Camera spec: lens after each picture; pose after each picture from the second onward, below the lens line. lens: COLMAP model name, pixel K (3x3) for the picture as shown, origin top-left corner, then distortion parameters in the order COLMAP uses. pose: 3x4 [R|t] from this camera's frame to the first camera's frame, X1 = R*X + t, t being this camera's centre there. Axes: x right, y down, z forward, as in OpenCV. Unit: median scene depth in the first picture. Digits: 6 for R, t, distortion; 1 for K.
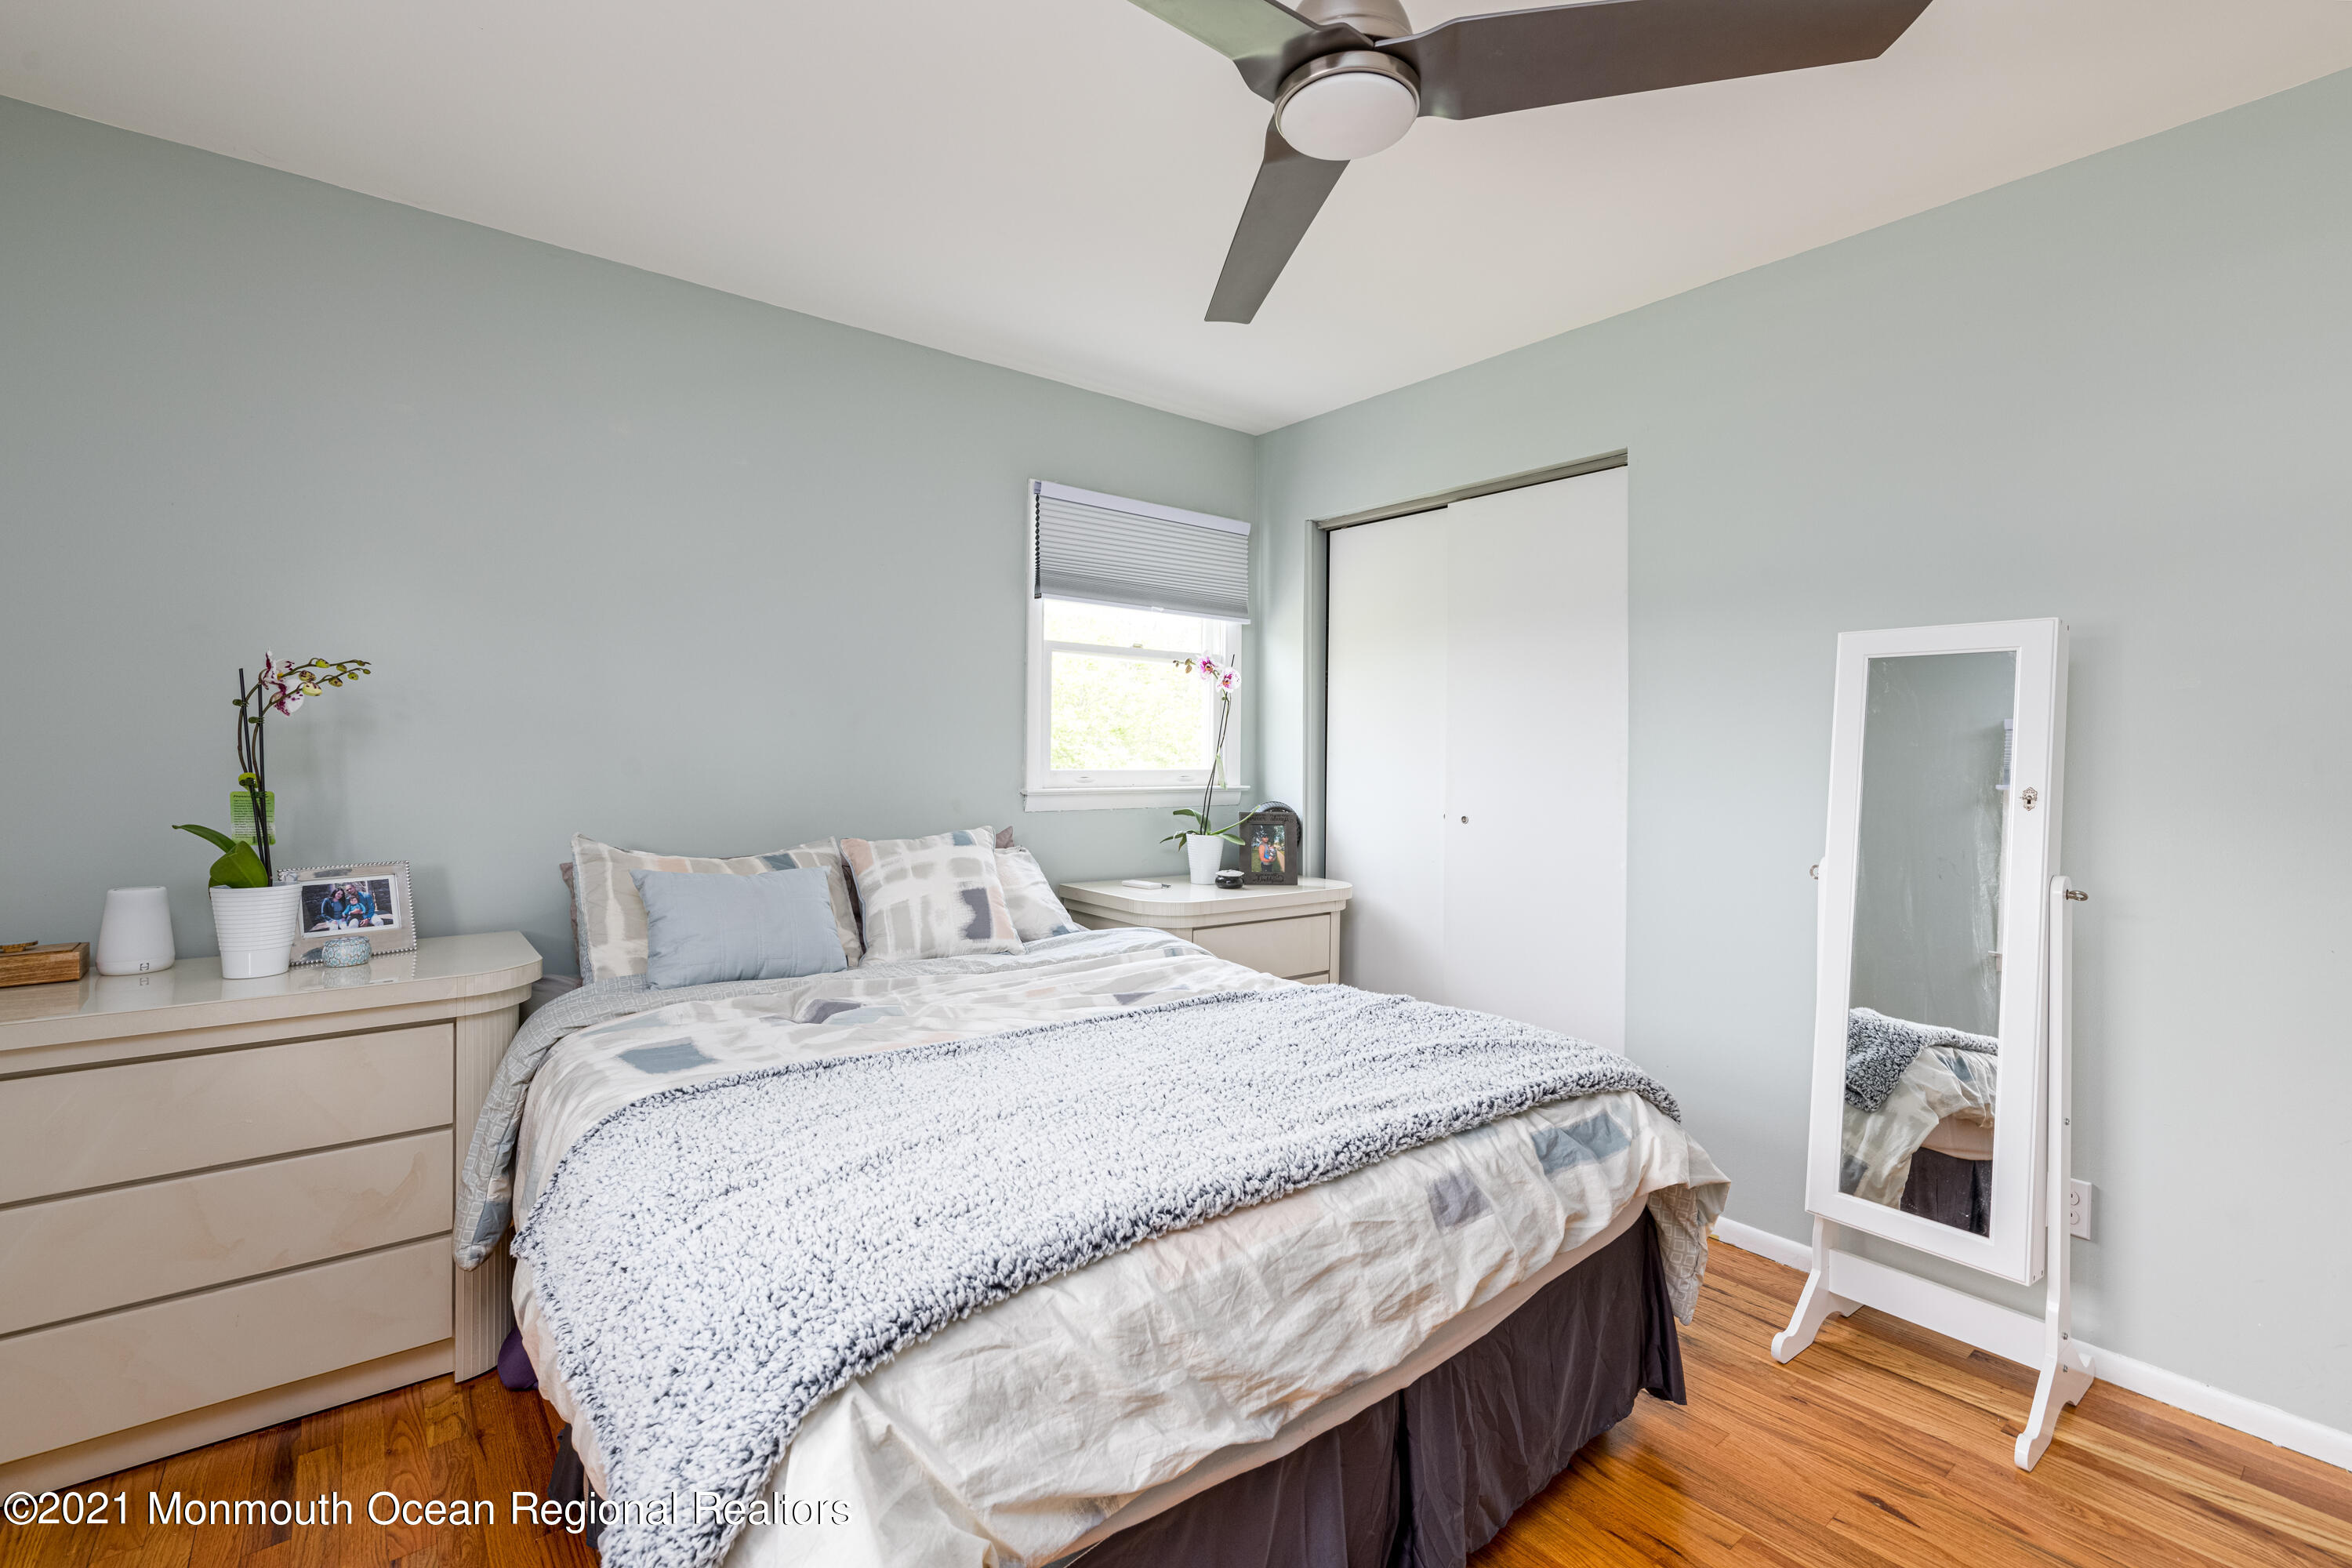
lens RADIAL K [[1012.8, 0, 1185.8], [0, 1012.8, 788.3], [0, 0, 1]] dist [0.000892, 0.000253]
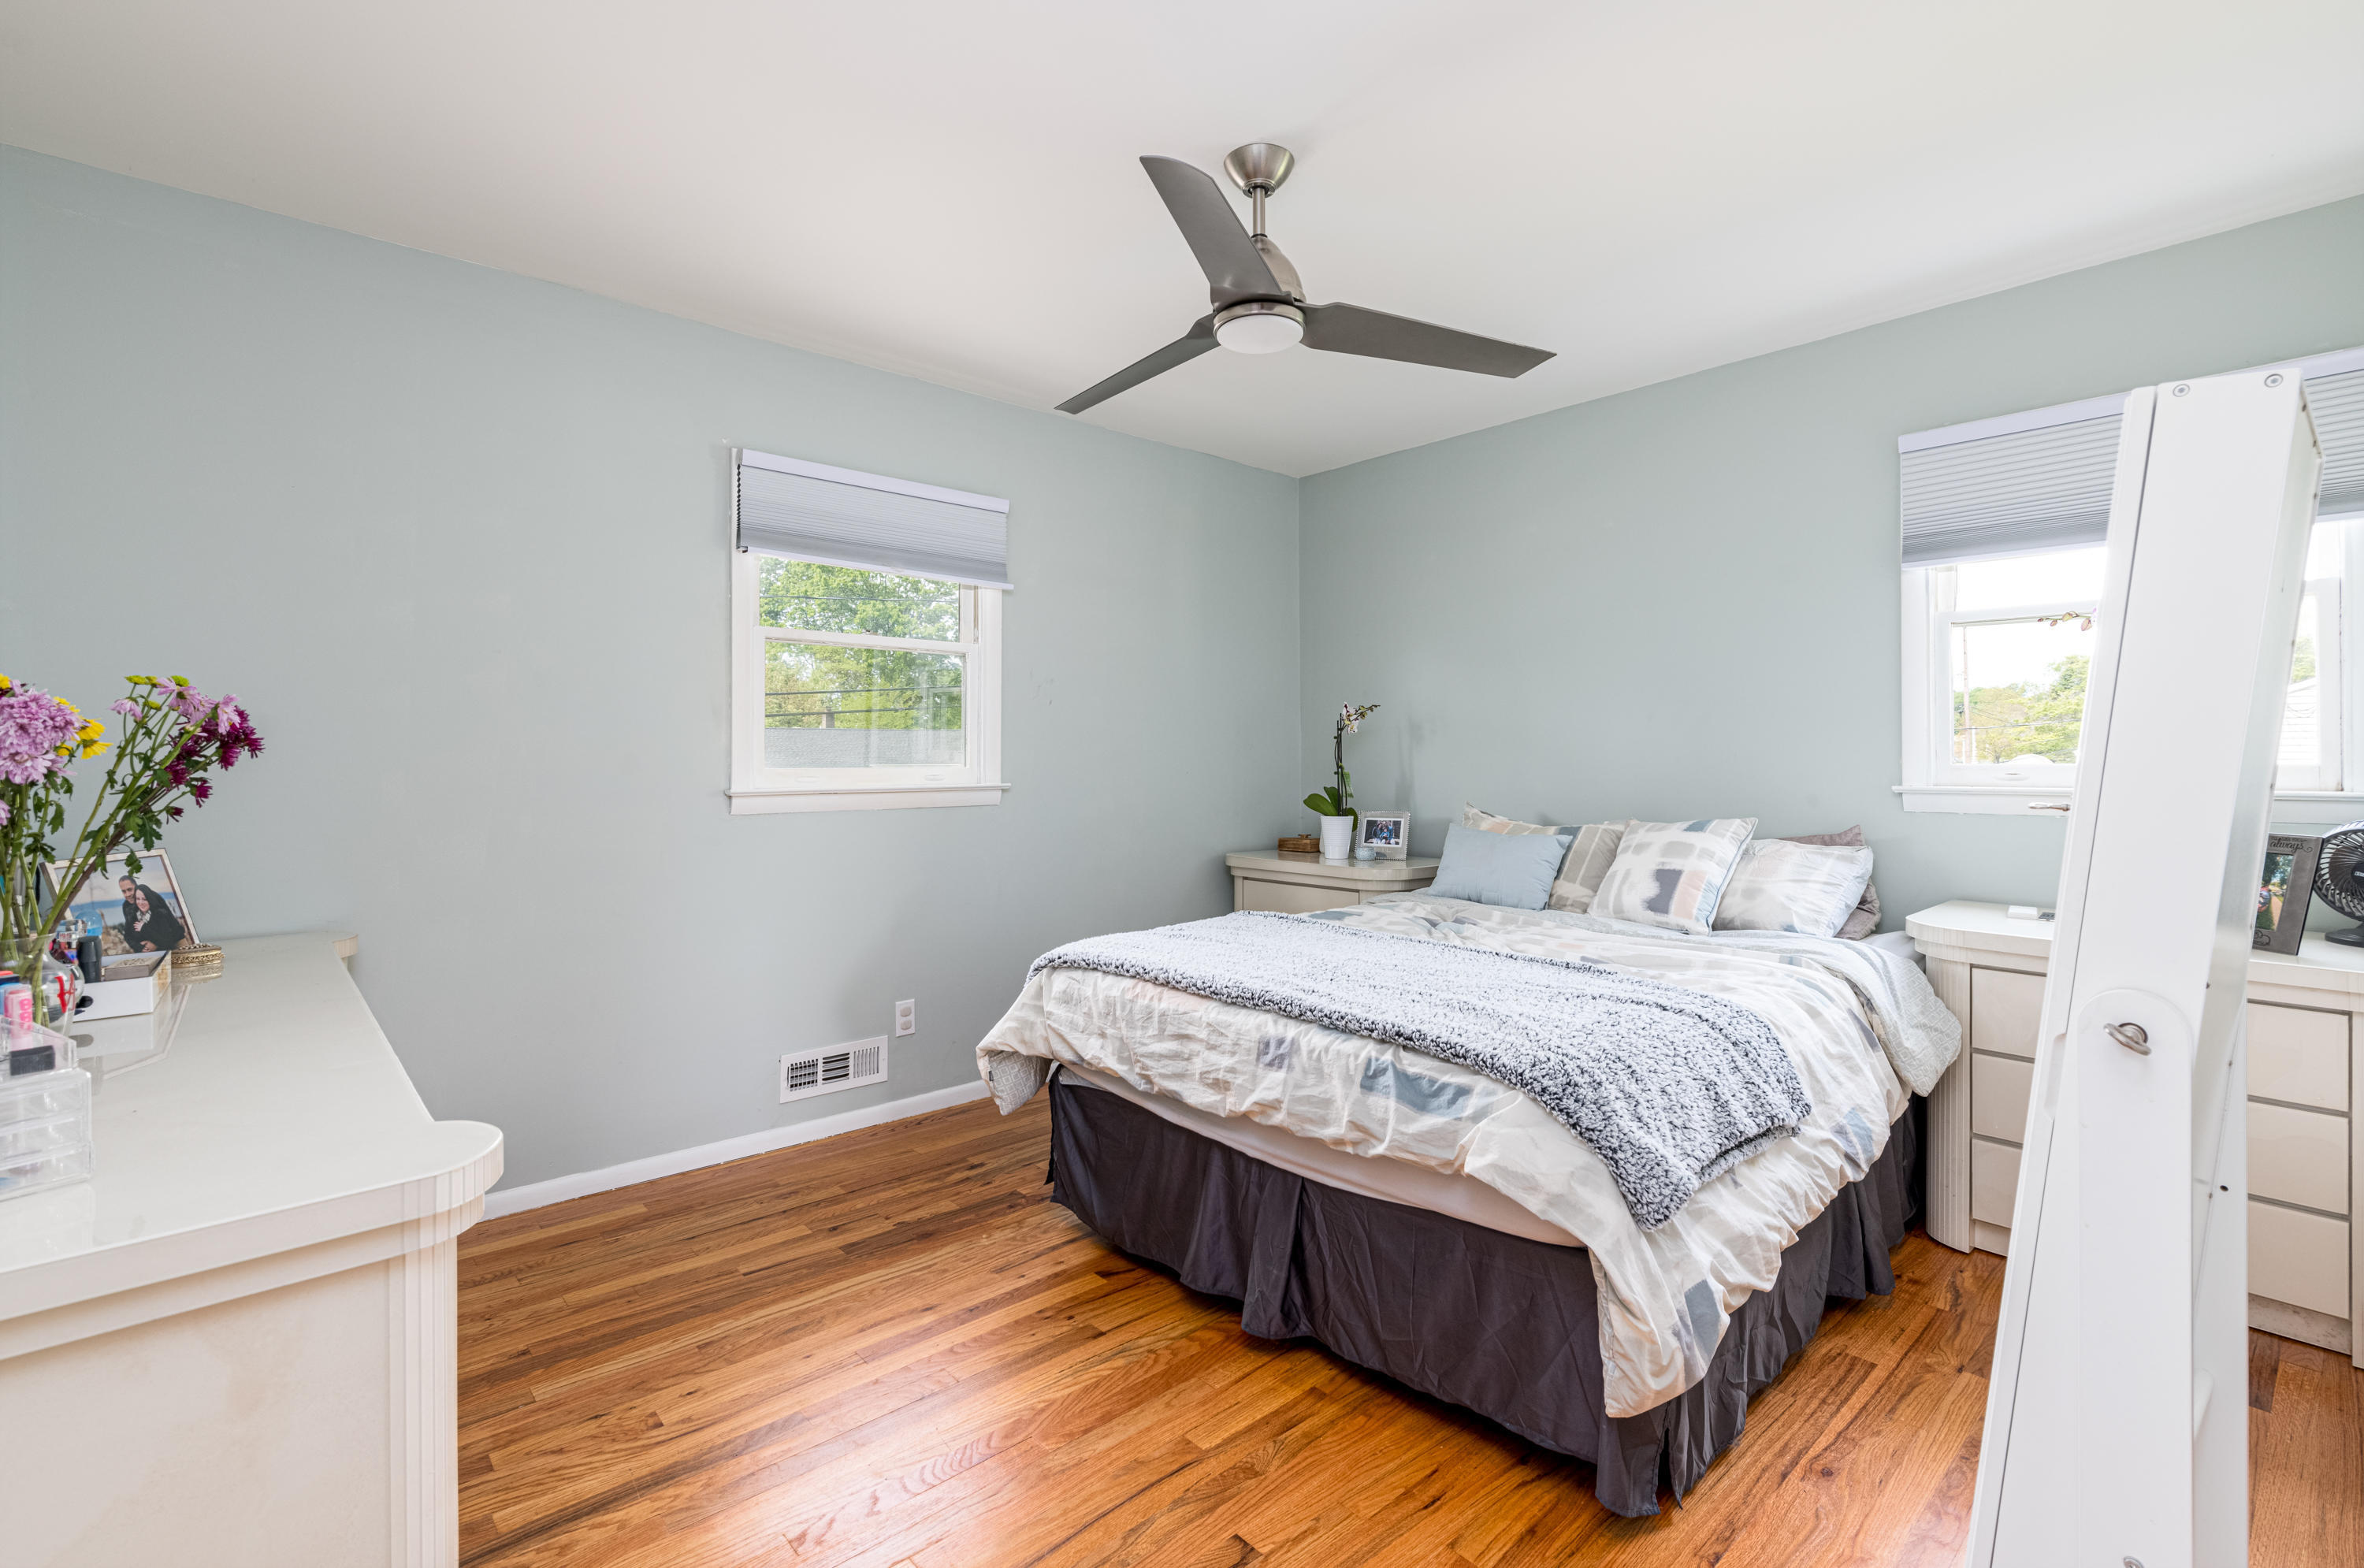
lens RADIAL K [[1017.9, 0, 1191.9], [0, 1017.9, 788.3], [0, 0, 1]] dist [0.000892, 0.000253]
pose [[0.087552, 0.024255, -0.995865, 1.712109], [-0.025946, 0.999420, 0.022060, -0.001259], [0.995822, 0.023907, 0.088130, 0.750346]]
